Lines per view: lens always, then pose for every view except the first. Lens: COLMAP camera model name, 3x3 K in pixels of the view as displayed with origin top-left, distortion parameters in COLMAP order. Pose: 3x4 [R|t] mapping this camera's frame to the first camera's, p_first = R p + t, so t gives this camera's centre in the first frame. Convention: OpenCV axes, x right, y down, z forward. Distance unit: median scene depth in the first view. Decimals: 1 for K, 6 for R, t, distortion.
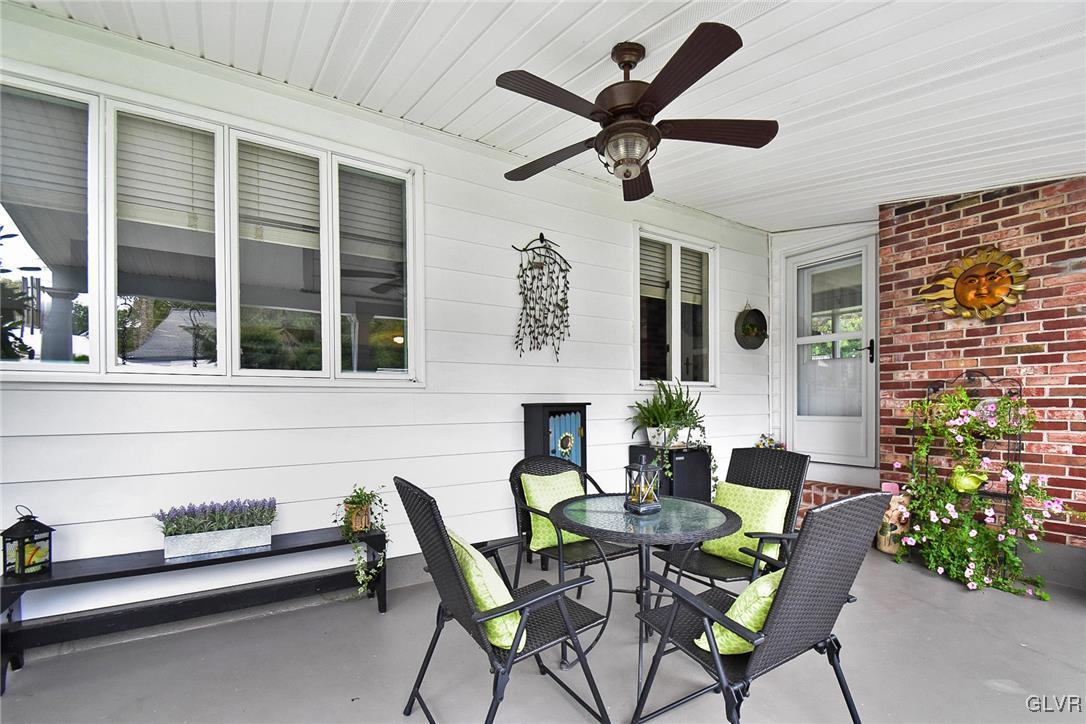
lens RADIAL K [[492.6, 0, 541.4], [0, 492.6, 396.0], [0, 0, 1]] dist [0.014208, -0.016901]
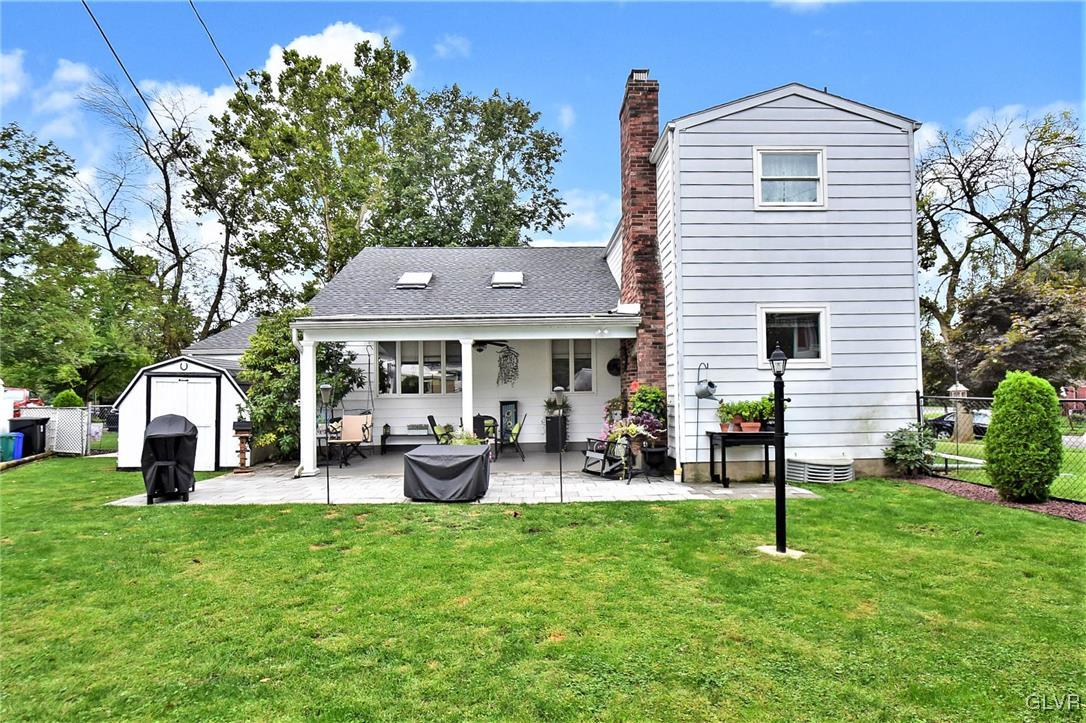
lens RADIAL K [[517.9, 0, 541.1], [0, 517.9, 384.7], [0, 0, 1]] dist [0.003301, 0.000267]
pose [[0.852767, -0.023452, -0.521764, 1.923227], [0.019908, 0.999725, -0.012398, -0.044557], [0.521911, 0.000185, 0.853000, -1.691391]]
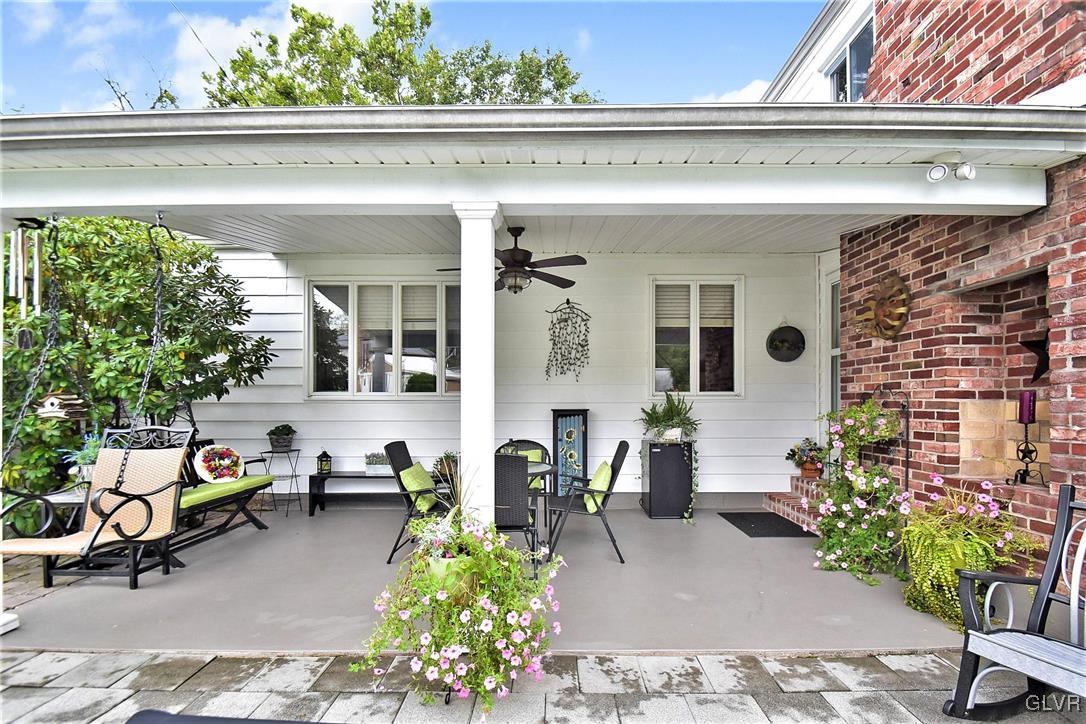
lens RADIAL K [[482.8, 0, 548.5], [0, 482.8, 381.3], [0, 0, 1]] dist [0.000275, -0.000745]
pose [[0.837463, -0.020193, -0.546121, 0.806409], [0.005599, 0.999582, -0.028374, -0.030465], [0.546465, 0.020704, 0.837226, -0.307402]]
